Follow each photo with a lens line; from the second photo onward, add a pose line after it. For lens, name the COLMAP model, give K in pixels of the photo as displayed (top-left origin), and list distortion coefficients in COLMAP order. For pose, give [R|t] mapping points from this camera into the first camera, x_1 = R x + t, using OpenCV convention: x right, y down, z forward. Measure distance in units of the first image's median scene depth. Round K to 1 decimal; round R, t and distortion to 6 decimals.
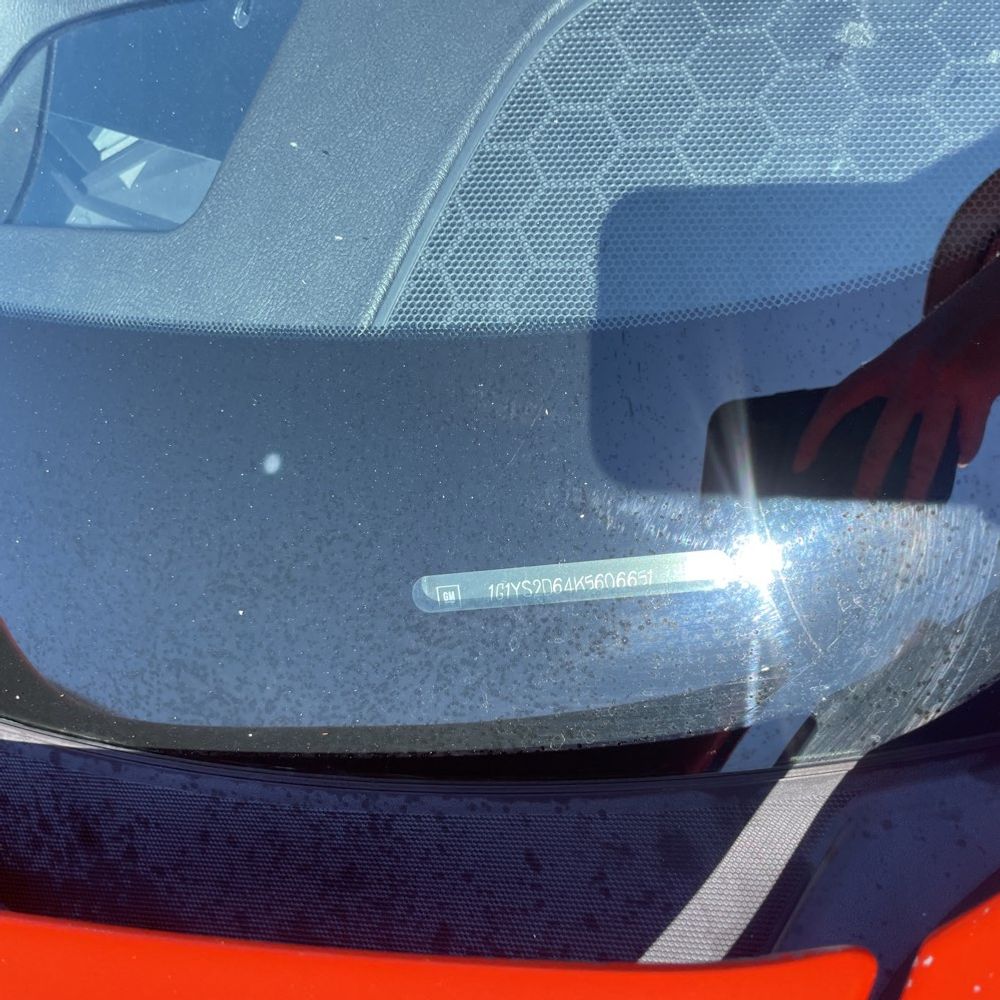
lens RADIAL K [[1009.6, 0, 501.3], [0, 1009.6, 506.0], [0, 0, 1]] dist [0.076957, -0.097668]
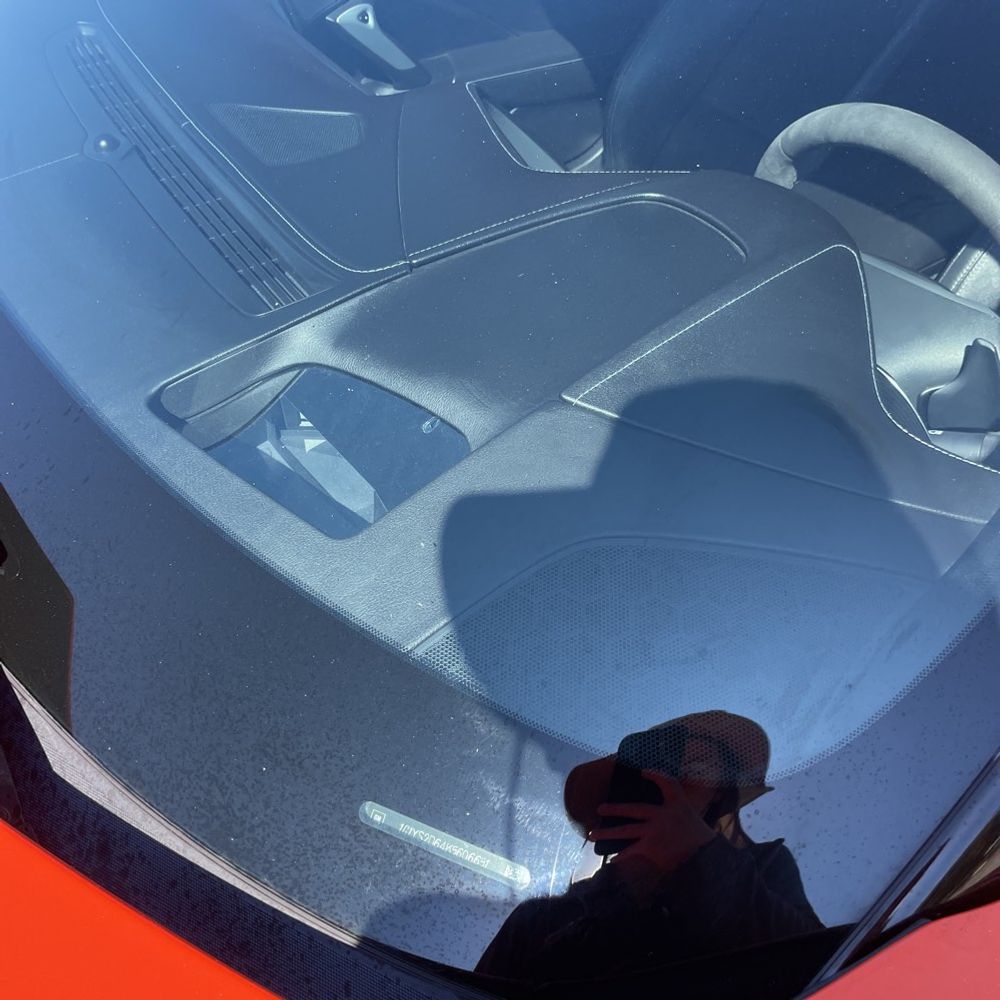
lens RADIAL K [[1009.6, 0, 501.3], [0, 1009.6, 506.0], [0, 0, 1]] dist [0.076957, -0.097668]
pose [[0.884372, 0.466758, 0.004860, -0.120890], [-0.457561, 0.868912, -0.188761, -0.139539], [-0.092328, 0.164711, 0.982011, -0.791318]]
